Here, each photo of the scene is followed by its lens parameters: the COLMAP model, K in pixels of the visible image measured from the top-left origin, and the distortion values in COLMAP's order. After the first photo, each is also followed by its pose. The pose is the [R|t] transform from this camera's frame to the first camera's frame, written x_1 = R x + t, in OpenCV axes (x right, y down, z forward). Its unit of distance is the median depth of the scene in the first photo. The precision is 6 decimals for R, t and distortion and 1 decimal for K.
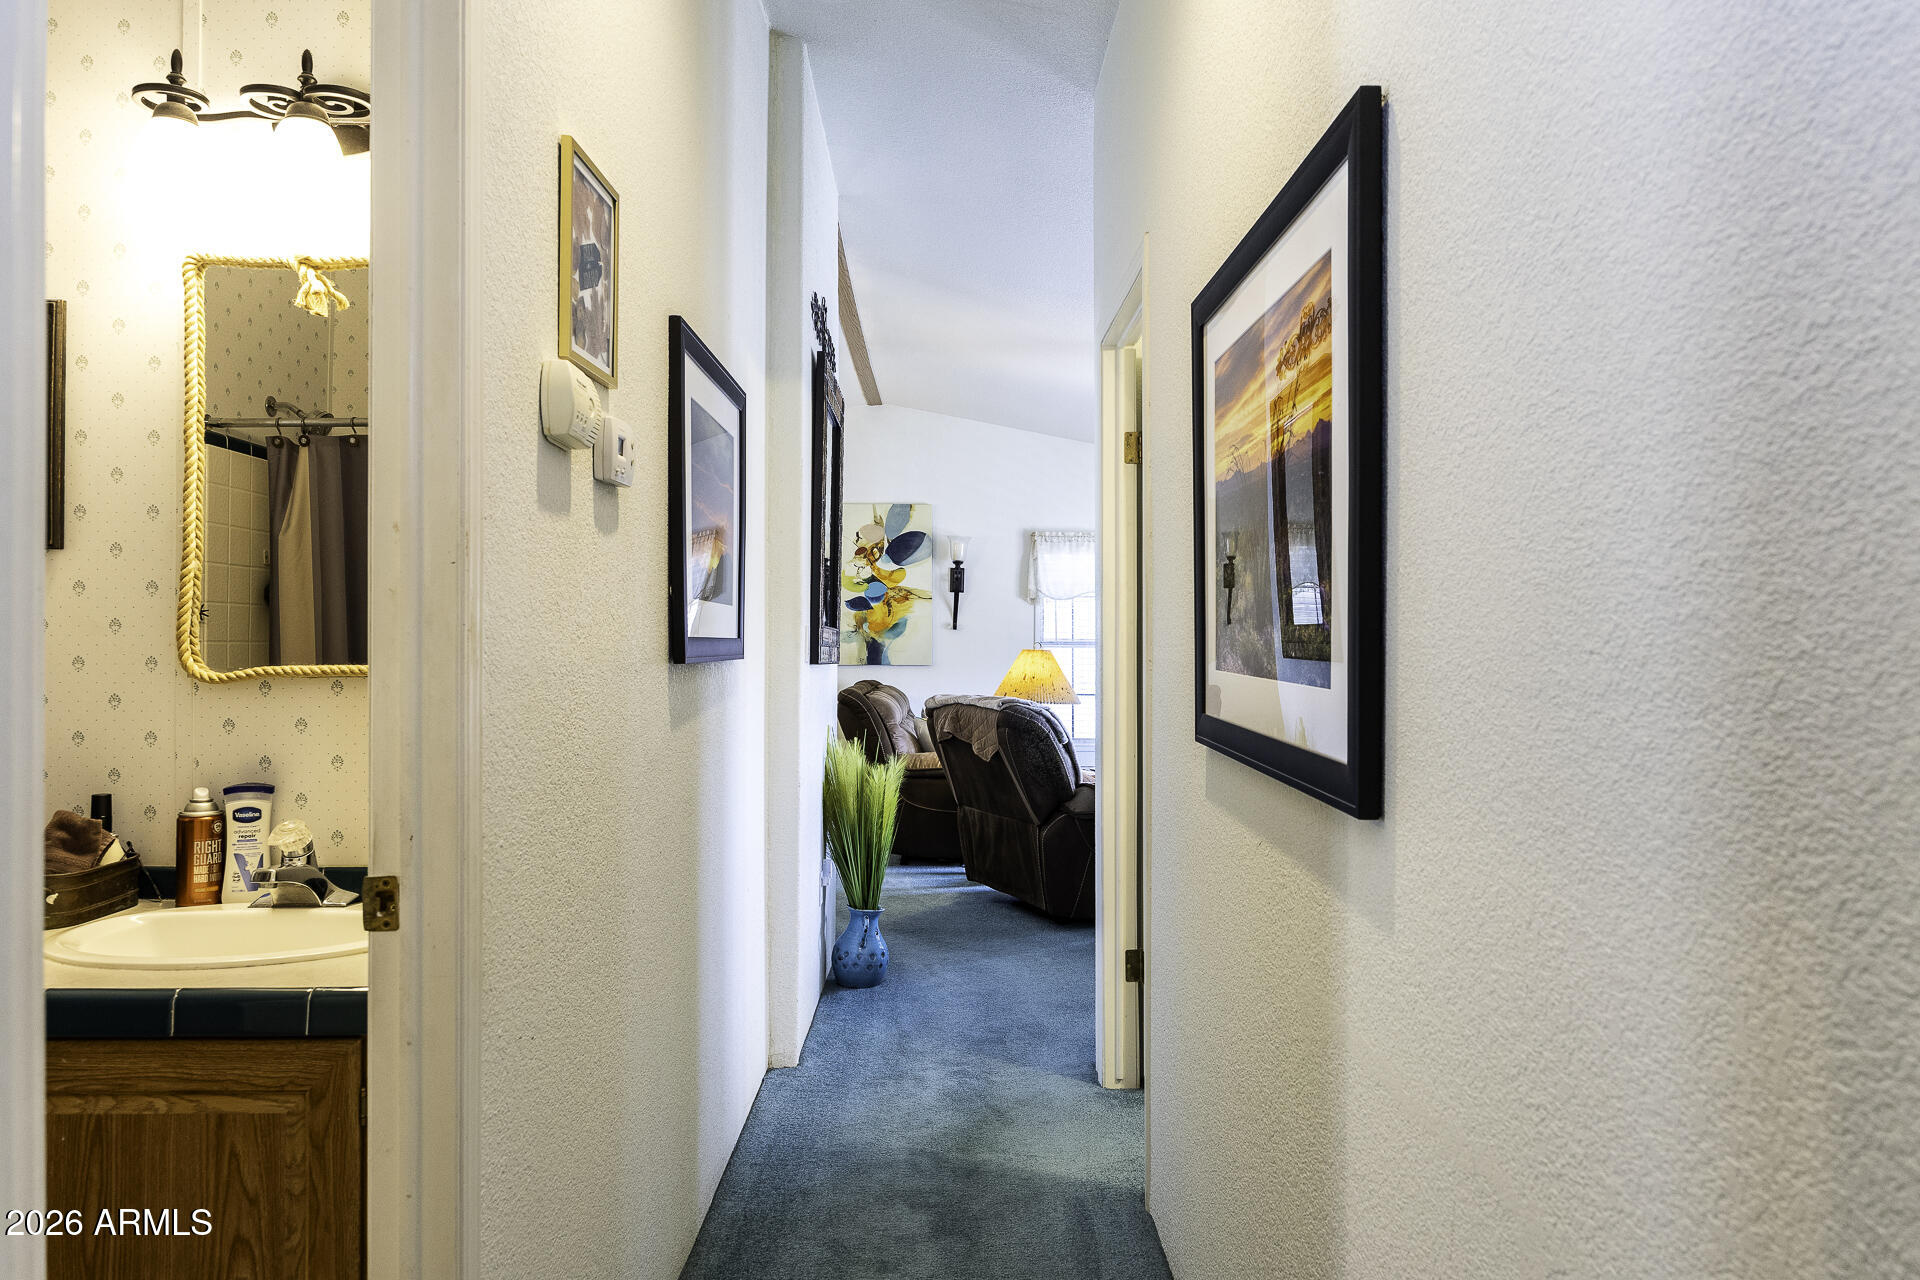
lens RADIAL K [[1269.3, 0, 959.9], [0, 1269.3, 644.1], [0, 0, 1]] dist [-0.006096, -0.001622]
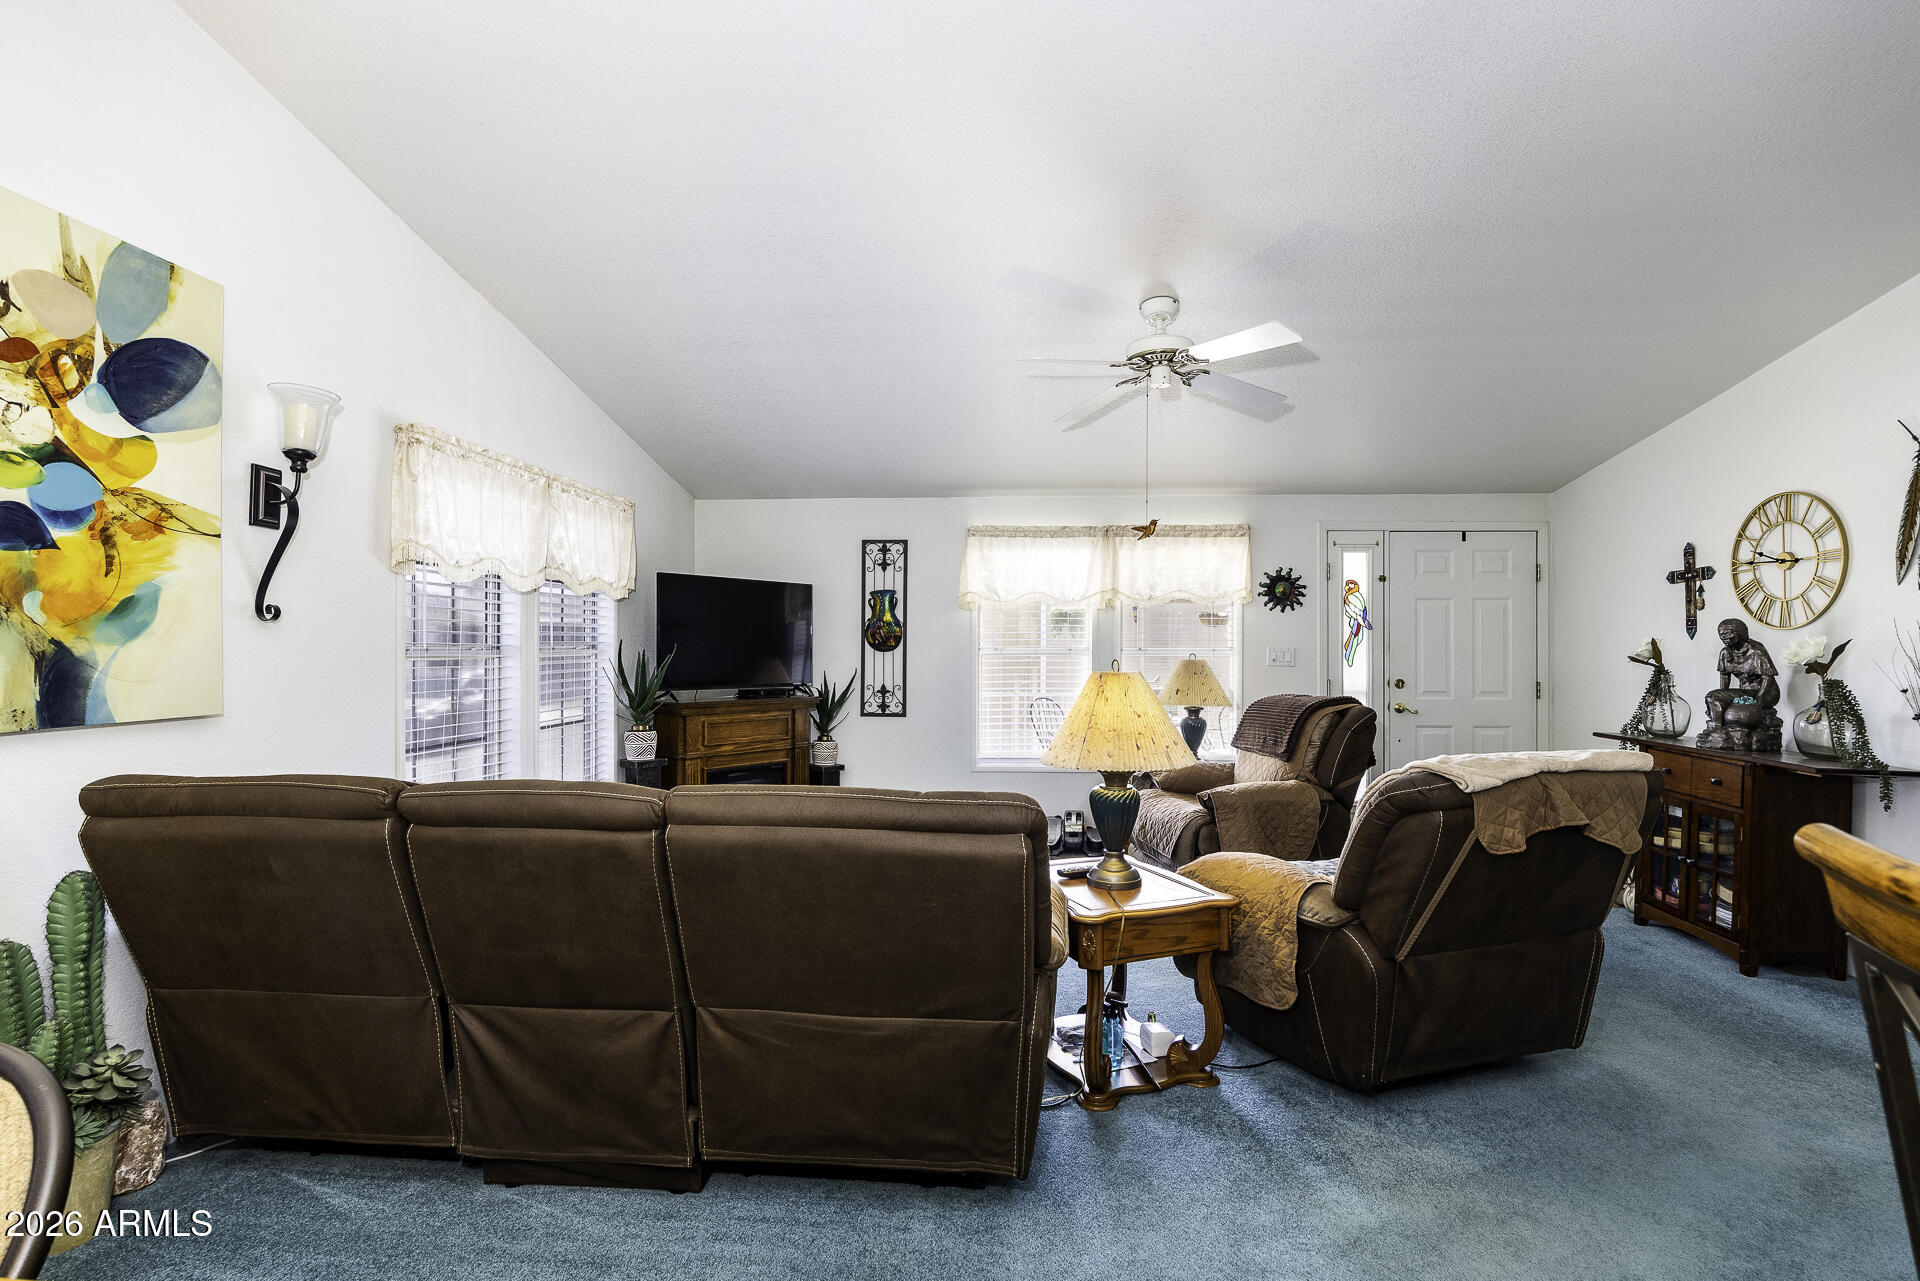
lens RADIAL K [[910.5, 0, 963.0], [0, 910.5, 639.5], [0, 0, 1]] dist [-0.013541, -0.000310]
pose [[0.086145, 0.003493, 0.996276, -0.268620], [-0.010535, 0.999941, -0.002595, -0.006977], [-0.996227, -0.010273, 0.086177, 0.759128]]
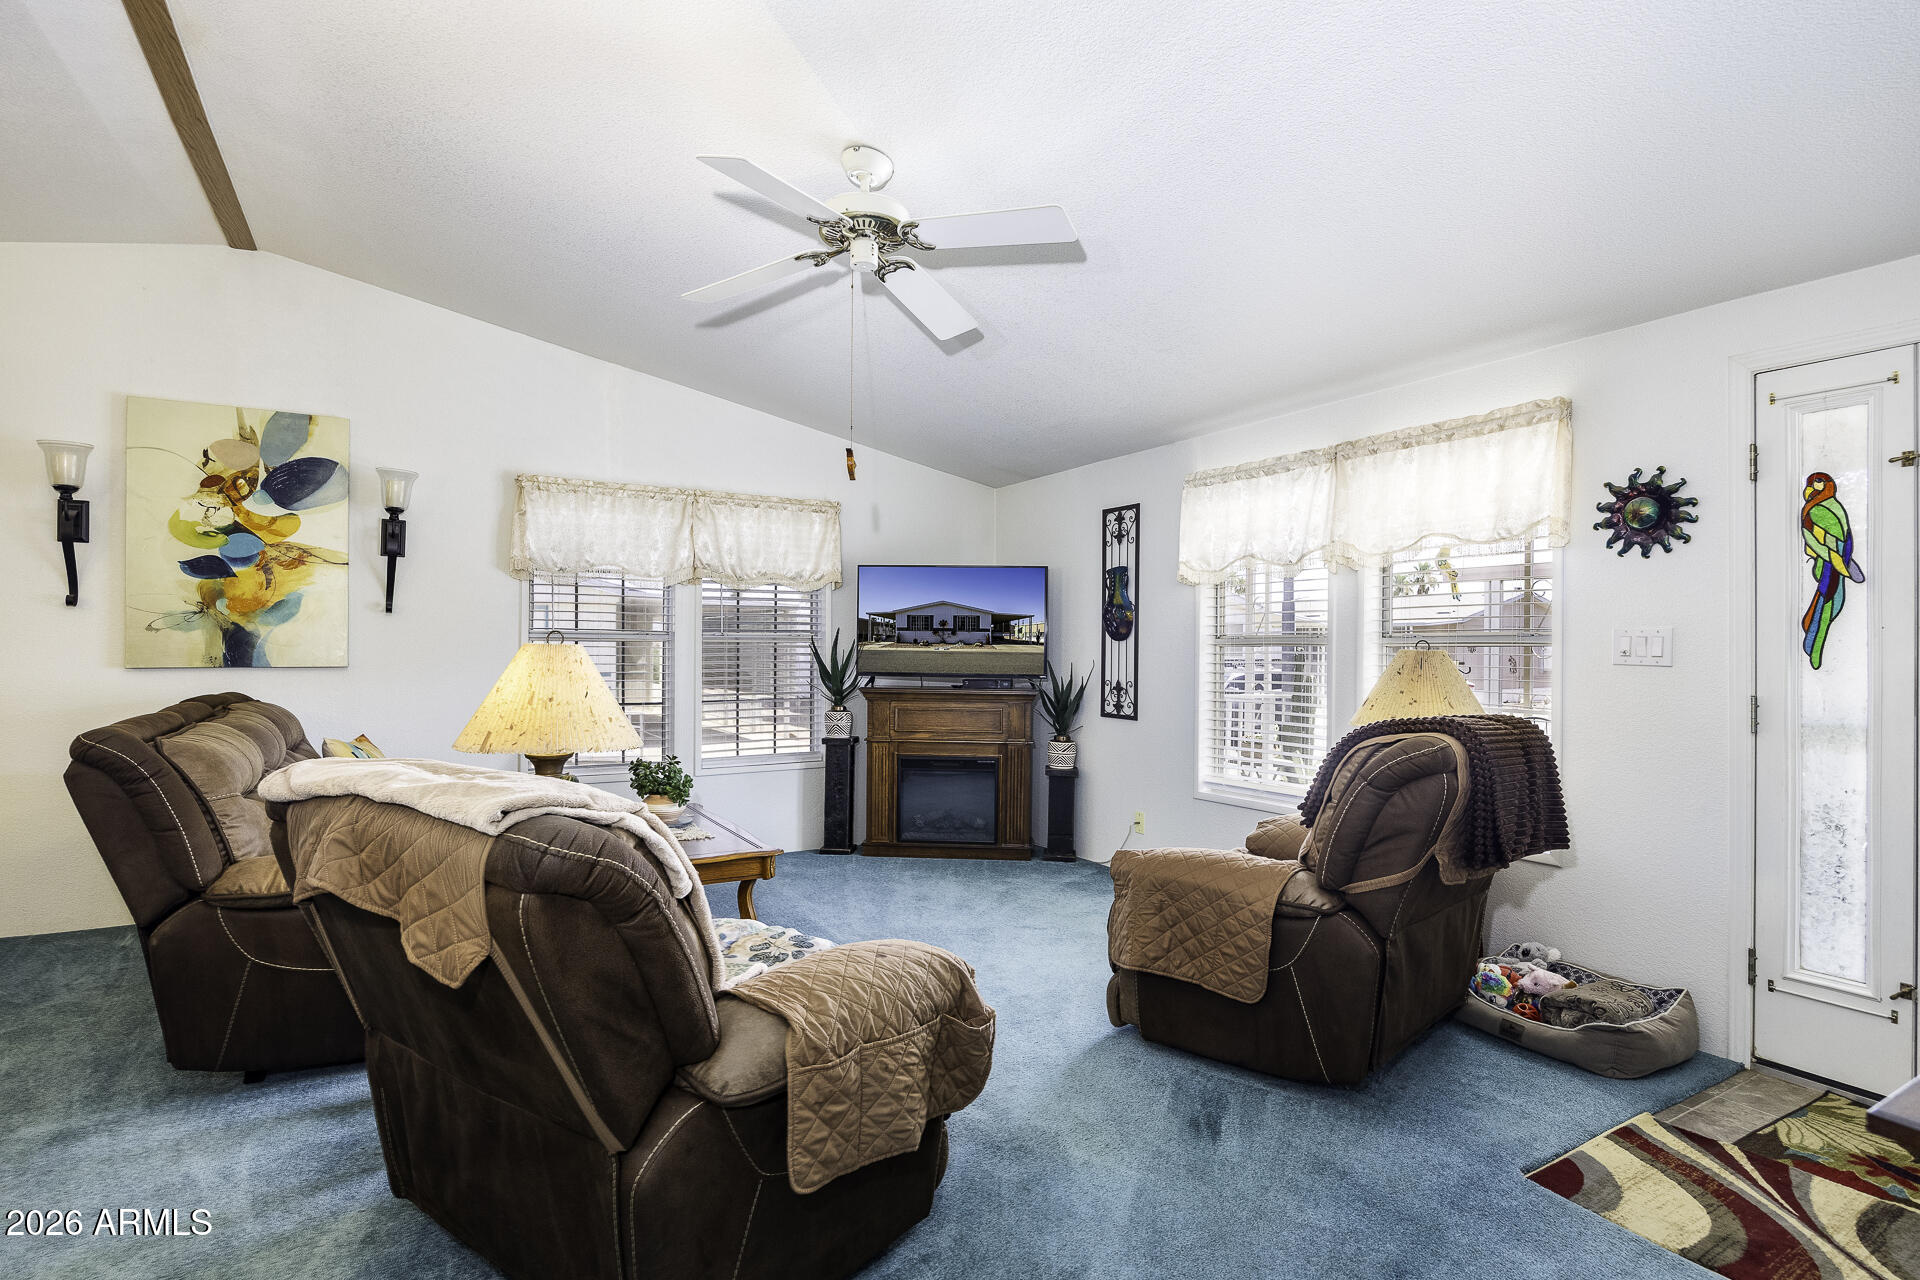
lens RADIAL K [[962.9, 0, 953.6], [0, 962.9, 642.0], [0, 0, 1]] dist [-0.006282, 0.000992]
pose [[0.871255, 0.004681, 0.490808, 0.006832], [-0.007454, 0.999965, 0.003695, -0.000056], [-0.490774, -0.006878, 0.871260, 0.420234]]
